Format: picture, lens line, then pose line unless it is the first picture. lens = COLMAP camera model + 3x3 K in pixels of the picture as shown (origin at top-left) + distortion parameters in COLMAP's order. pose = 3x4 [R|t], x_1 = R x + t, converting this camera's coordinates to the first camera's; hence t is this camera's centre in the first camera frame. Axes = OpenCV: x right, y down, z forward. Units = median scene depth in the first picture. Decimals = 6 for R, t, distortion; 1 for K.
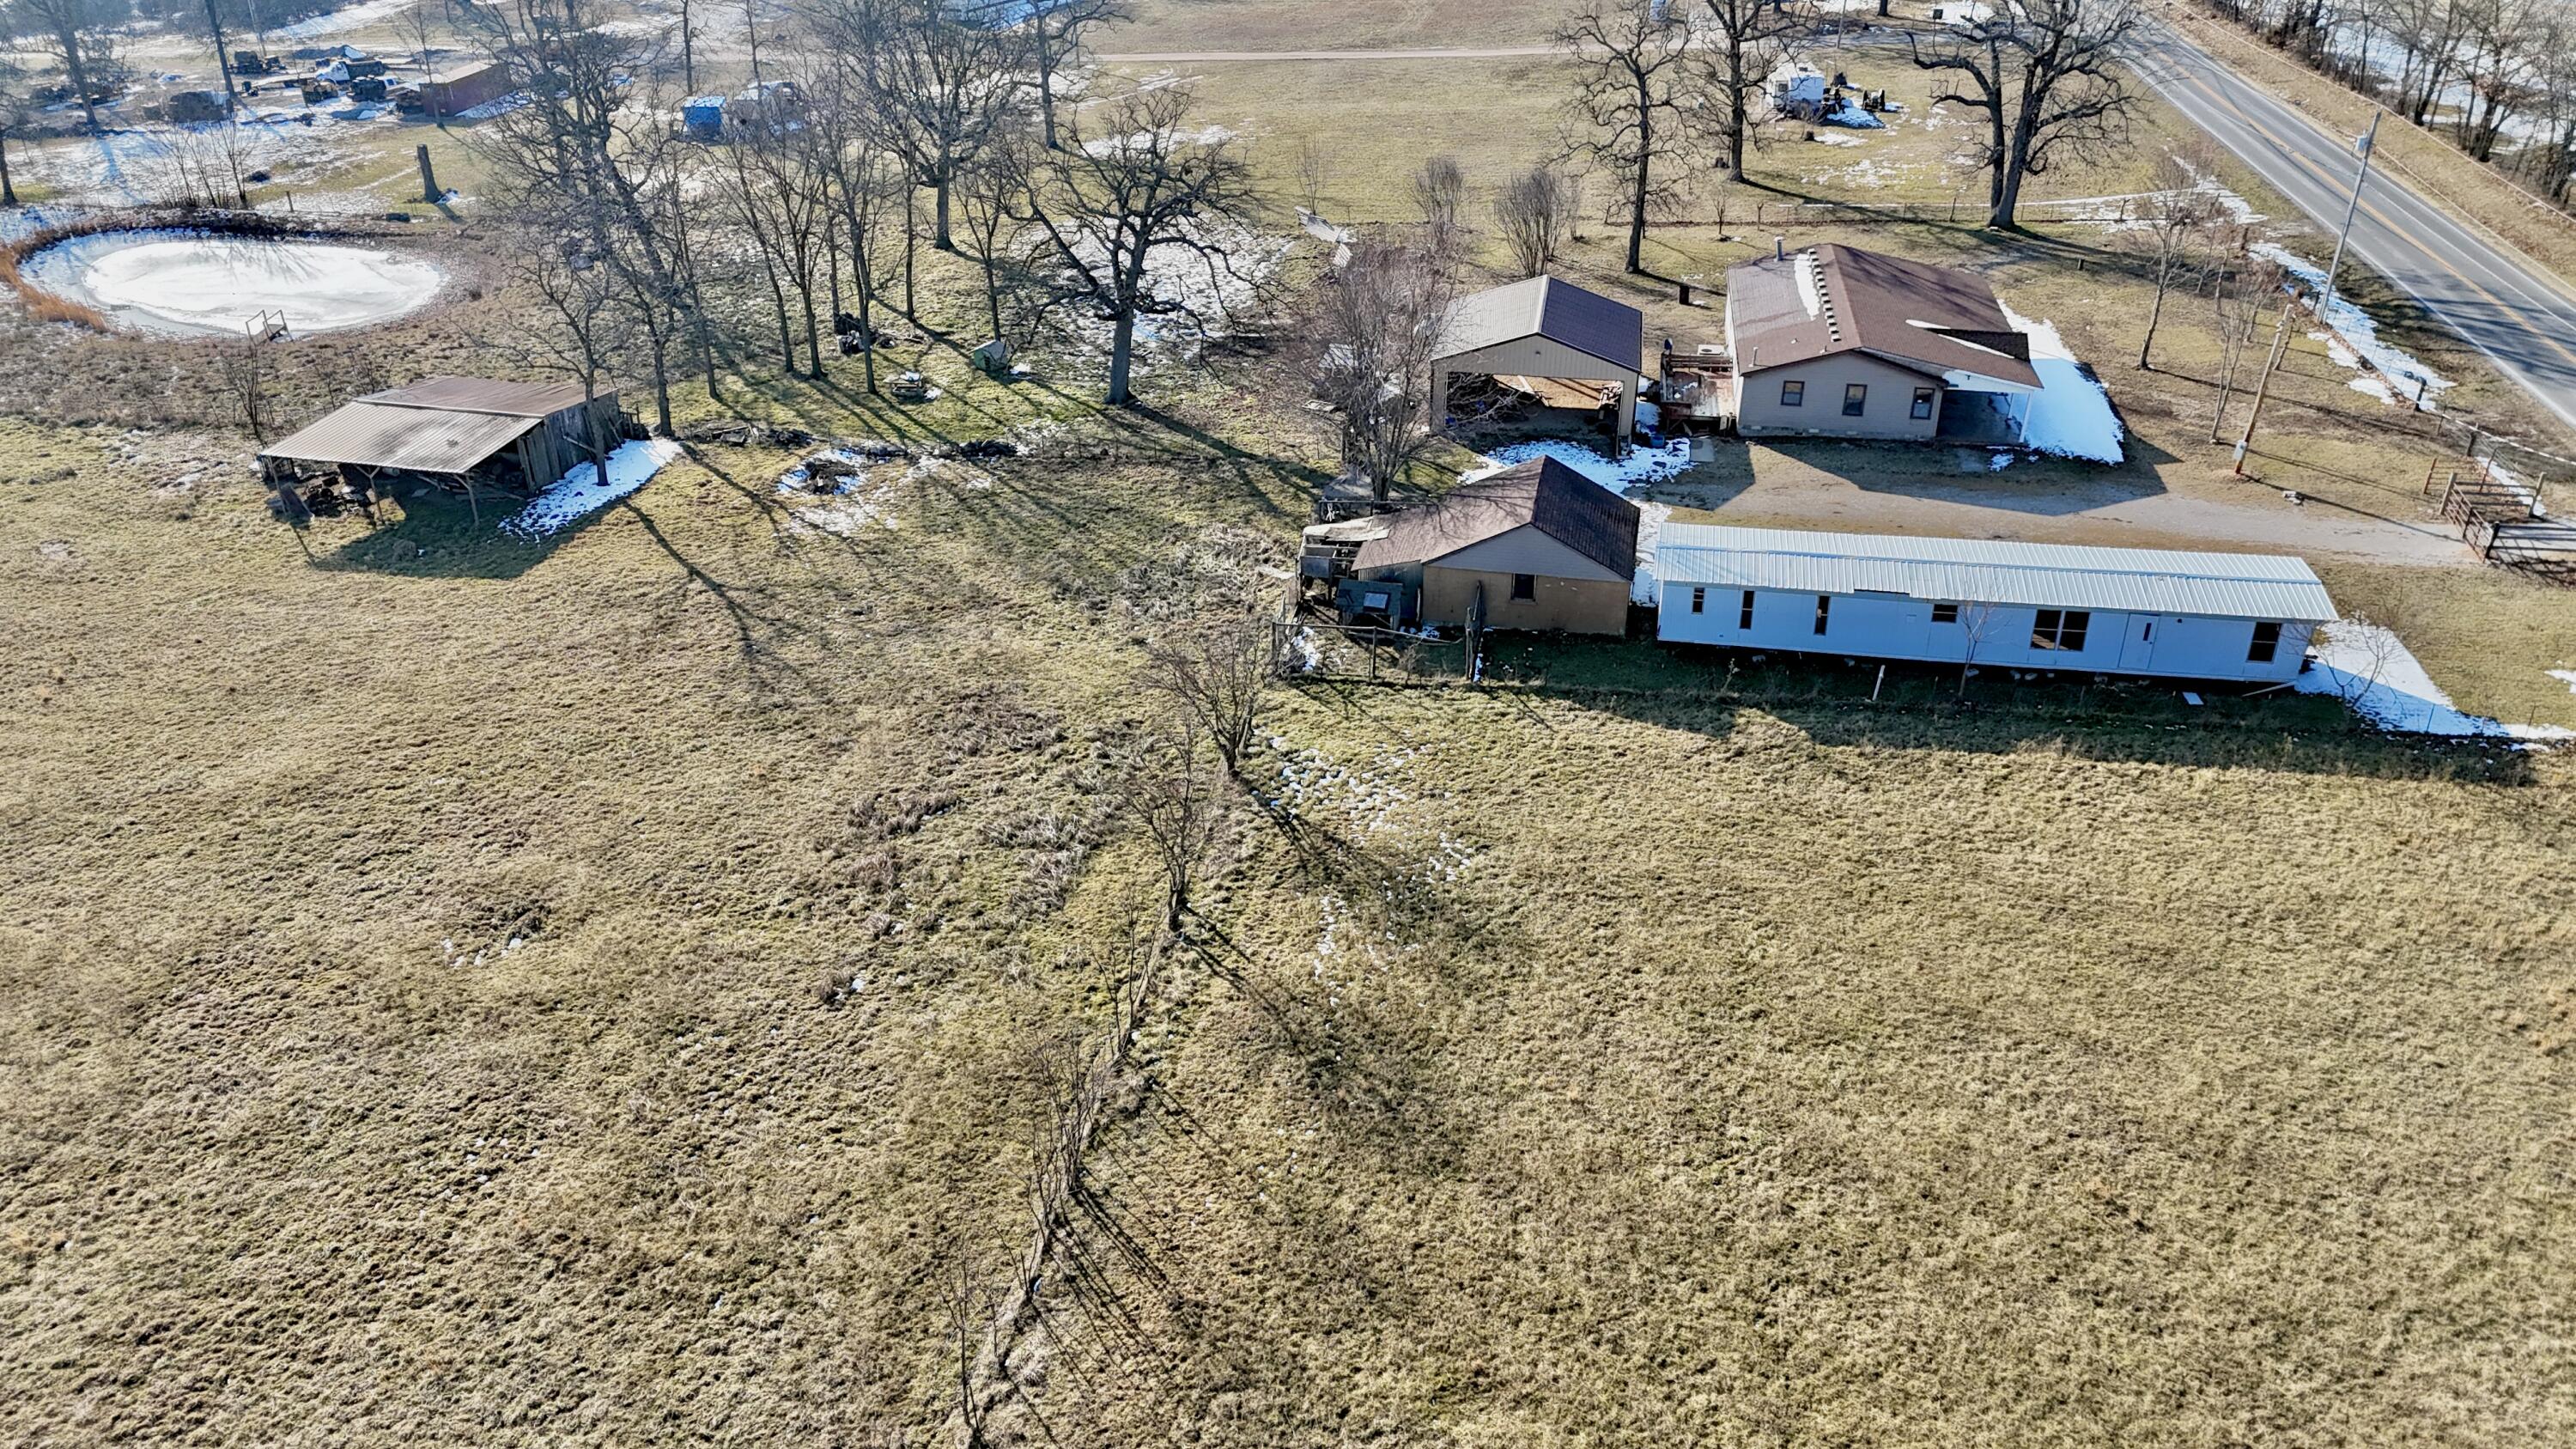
lens RADIAL K [[1915.7, 0, 1288.0], [0, 1915.7, 724.5], [0, 0, 1]] dist [0.063757, -0.063105]
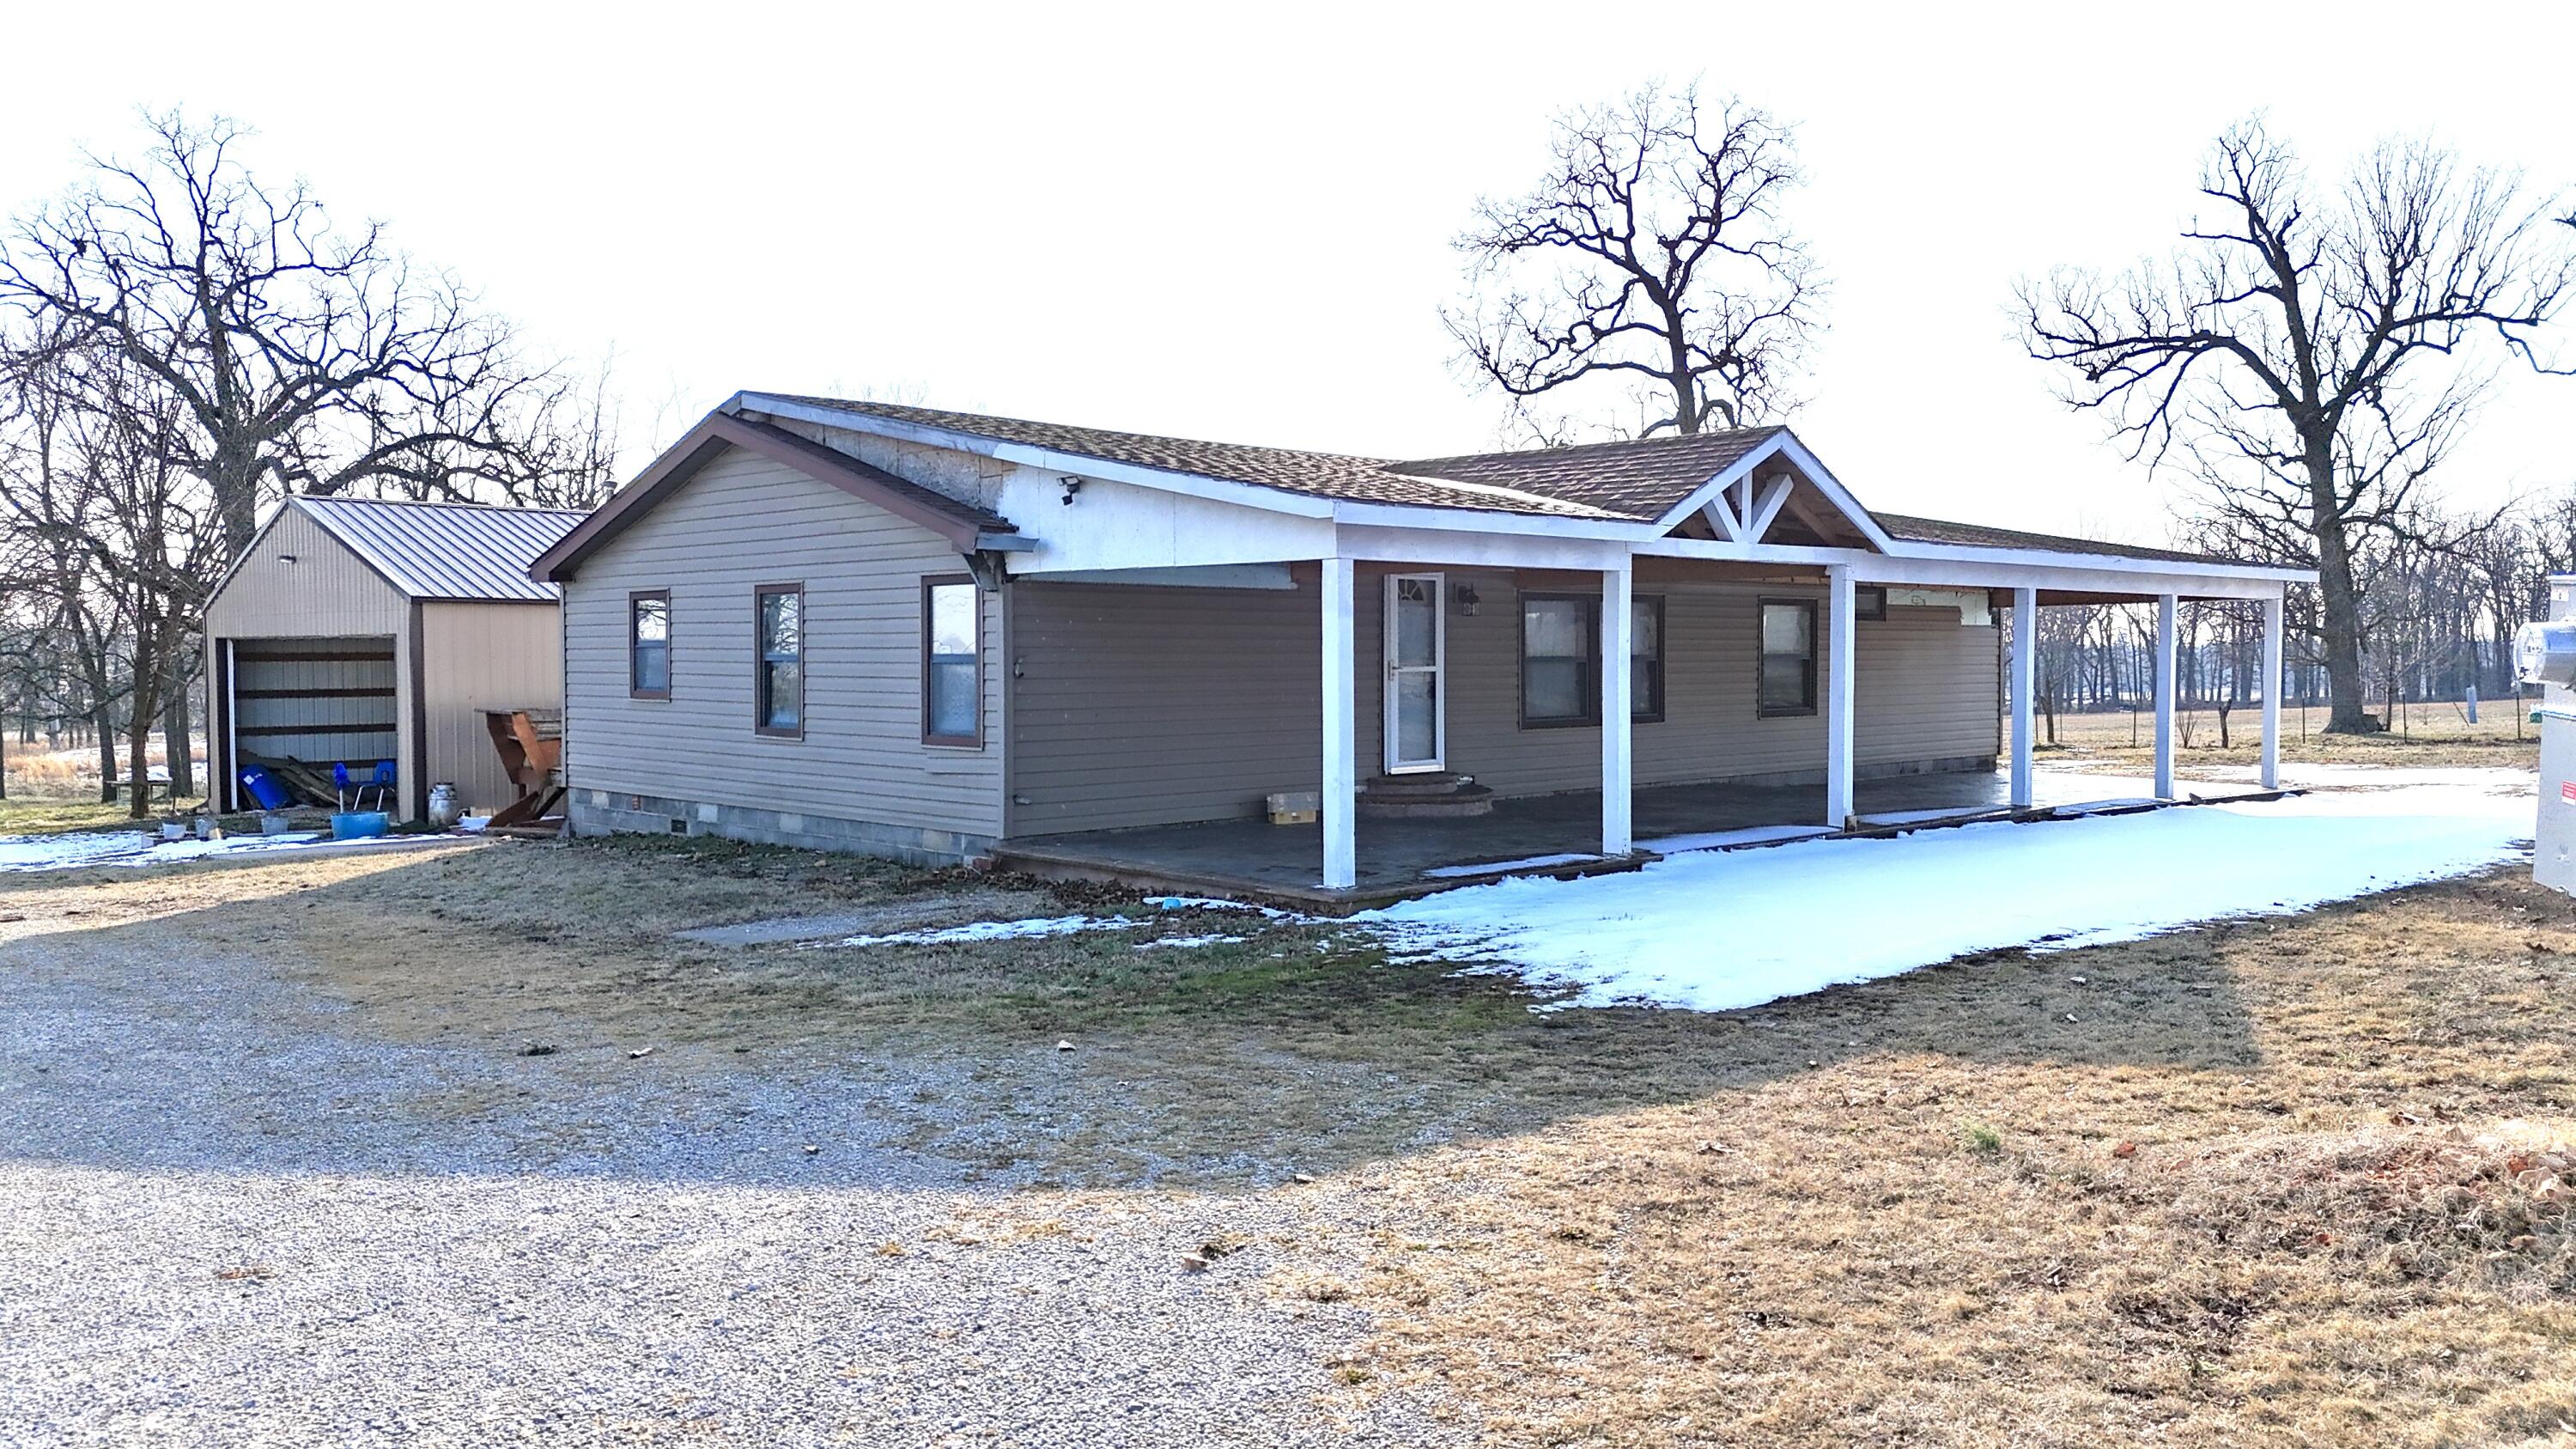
lens RADIAL K [[1915.7, 0, 1288.0], [0, 1915.7, 724.5], [0, 0, 1]] dist [0.063757, -0.063105]
pose [[0.799230, 0.016340, -0.600803, 0.466460], [-0.279307, 0.895229, -0.347207, -0.101872], [0.532183, 0.445307, 0.720058, 0.873330]]
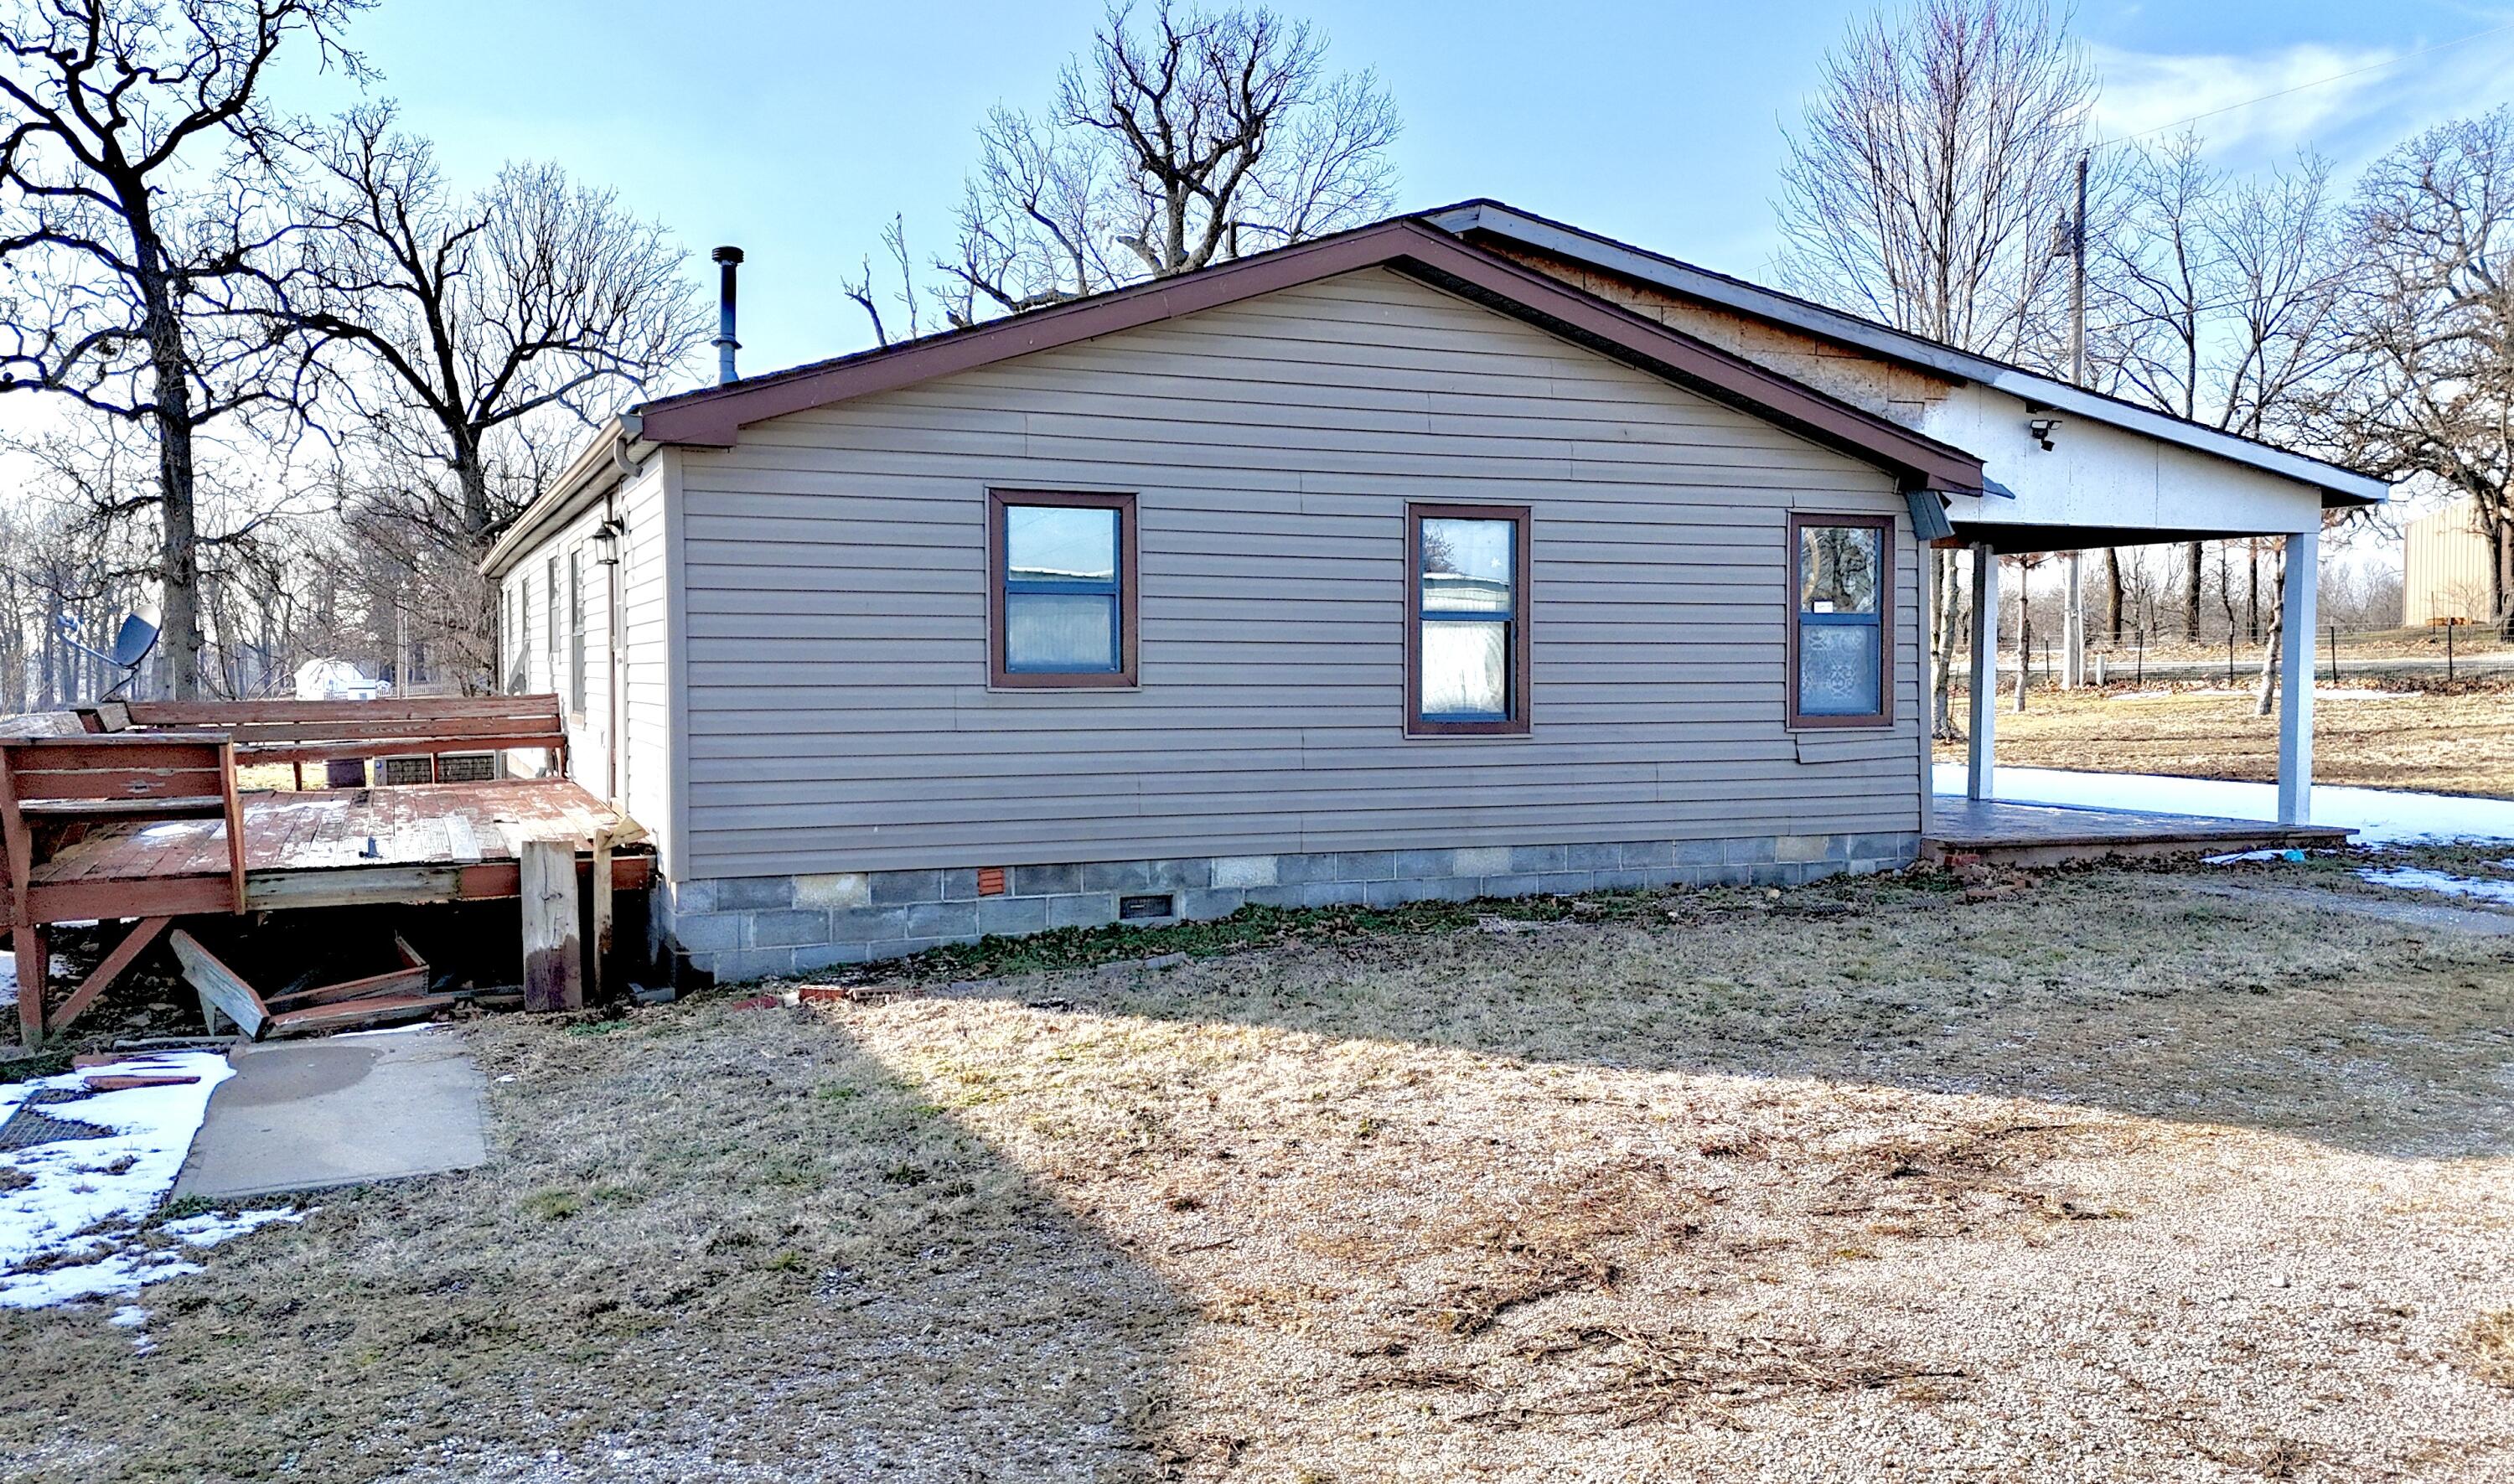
lens RADIAL K [[1932.5, 0, 1257.0], [0, 1932.5, 742.0], [0, 0, 1]] dist [0.001470, 0.001910]
pose [[0.846508, -0.022967, 0.531881, 0.205985], [0.252248, 0.897108, -0.362723, -0.111125], [-0.468824, 0.441213, 0.765203, 0.897057]]
